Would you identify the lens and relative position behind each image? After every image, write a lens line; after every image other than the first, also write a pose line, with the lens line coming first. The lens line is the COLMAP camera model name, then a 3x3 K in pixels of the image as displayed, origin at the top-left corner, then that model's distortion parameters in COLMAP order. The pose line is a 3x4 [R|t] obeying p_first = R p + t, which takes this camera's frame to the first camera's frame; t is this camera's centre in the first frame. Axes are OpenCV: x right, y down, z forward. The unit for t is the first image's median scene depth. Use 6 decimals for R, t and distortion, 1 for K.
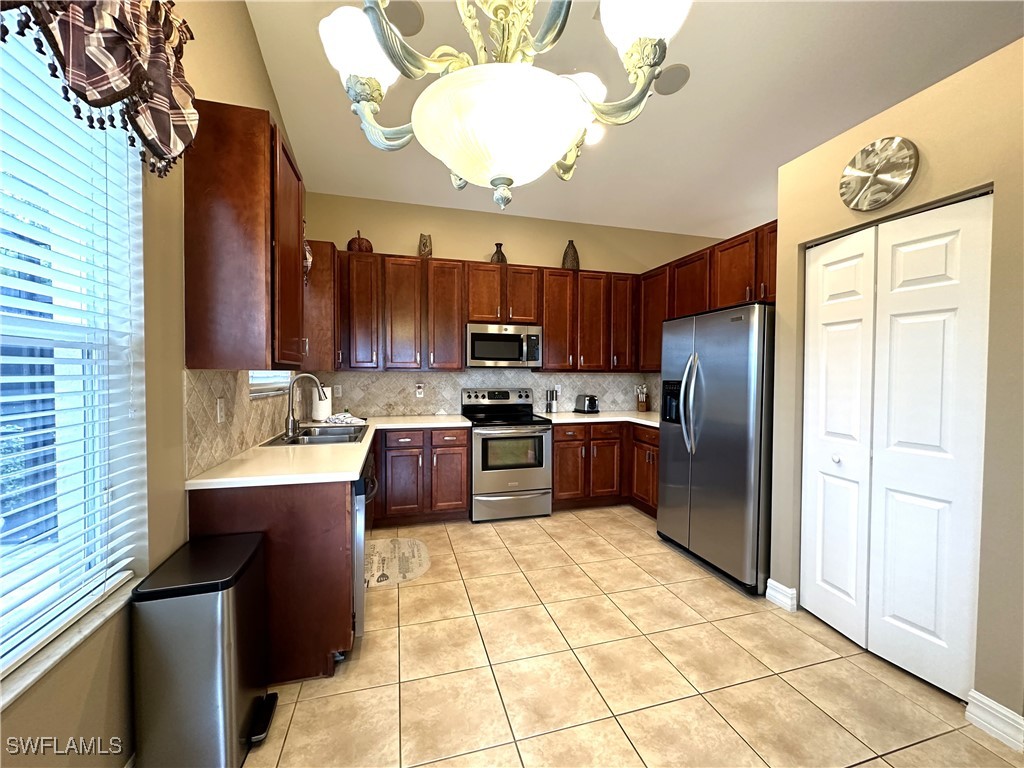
lens RADIAL K [[408.9, 0, 511.2], [0, 408.9, 384.1], [0, 0, 1]] dist [-0.001075, -0.000002]
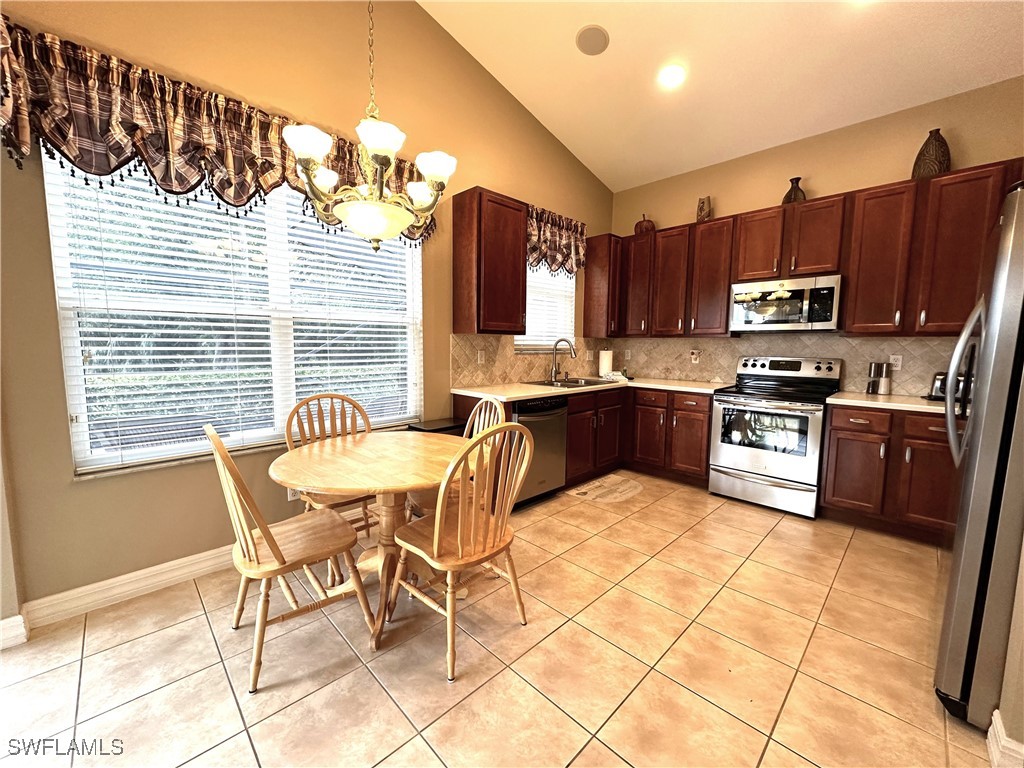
lens RADIAL K [[408.9, 0, 510.4], [0, 408.9, 383.9], [0, 0, 1]] dist [-0.001075, -0.000002]
pose [[0.479611, 0.086441, -0.873213, 0.564866], [-0.031060, 0.996185, 0.081554, 0.018266], [0.876931, -0.011992, 0.480466, 0.137794]]
